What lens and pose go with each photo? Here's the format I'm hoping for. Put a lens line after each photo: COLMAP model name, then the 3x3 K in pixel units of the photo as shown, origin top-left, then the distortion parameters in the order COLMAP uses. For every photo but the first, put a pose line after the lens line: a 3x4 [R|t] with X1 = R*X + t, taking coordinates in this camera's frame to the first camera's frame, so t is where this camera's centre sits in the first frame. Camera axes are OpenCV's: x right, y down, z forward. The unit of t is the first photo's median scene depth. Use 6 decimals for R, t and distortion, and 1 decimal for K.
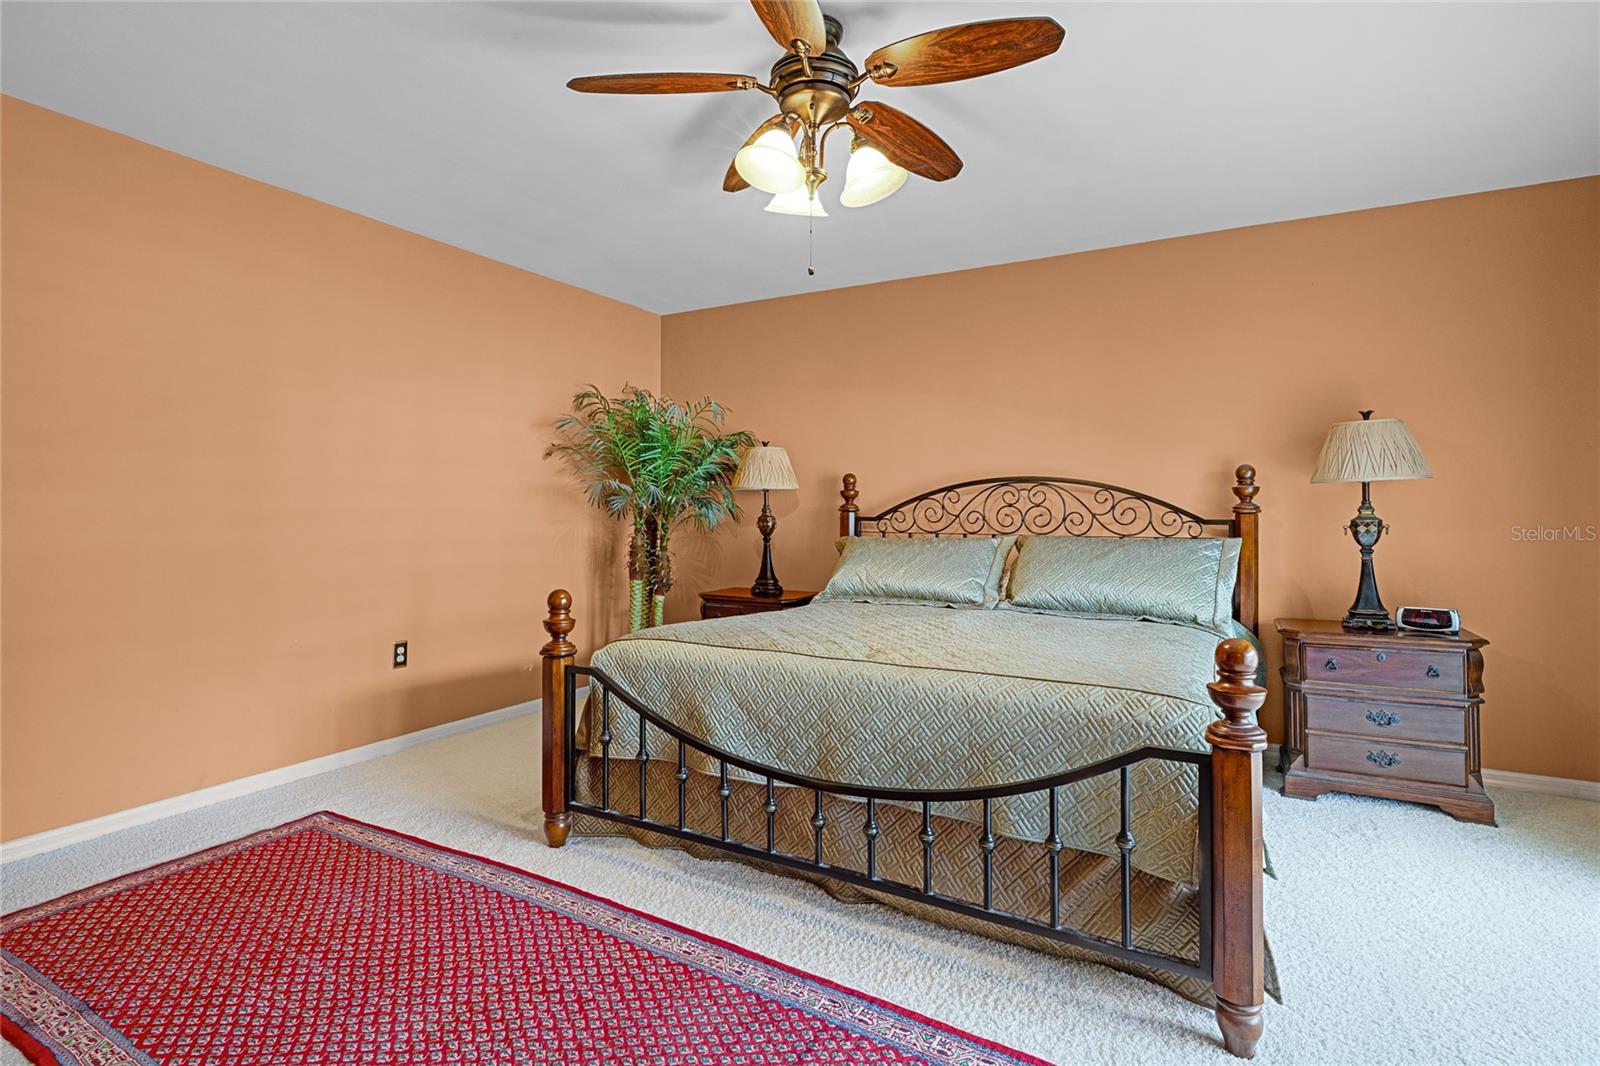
lens RADIAL K [[763.5, 0, 809.0], [0, 763.5, 518.4], [0, 0, 1]] dist [-0.002343, -0.000059]
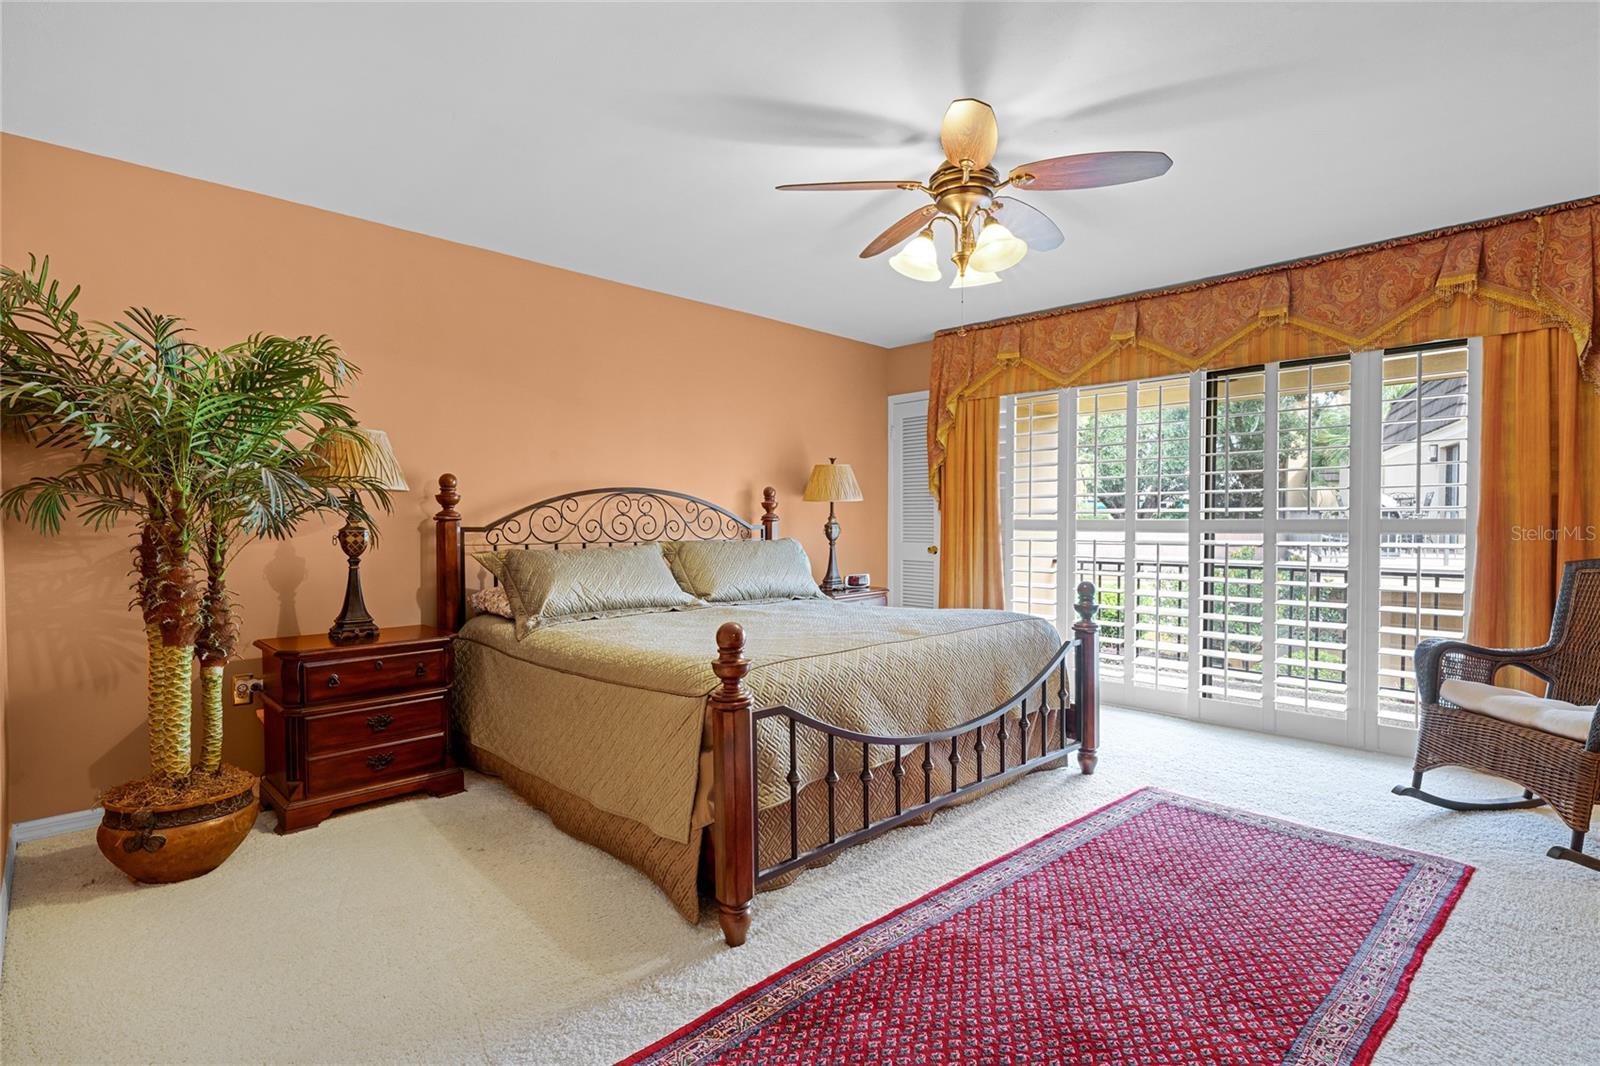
lens RADIAL K [[763.5, 0, 807.7], [0, 763.5, 538.5], [0, 0, 1]] dist [-0.002343, -0.000059]
pose [[0.301073, -0.023822, 0.953303, -0.673498], [0.013564, 0.999694, 0.020698, -0.002000], [-0.953505, 0.006699, 0.301304, 0.442275]]
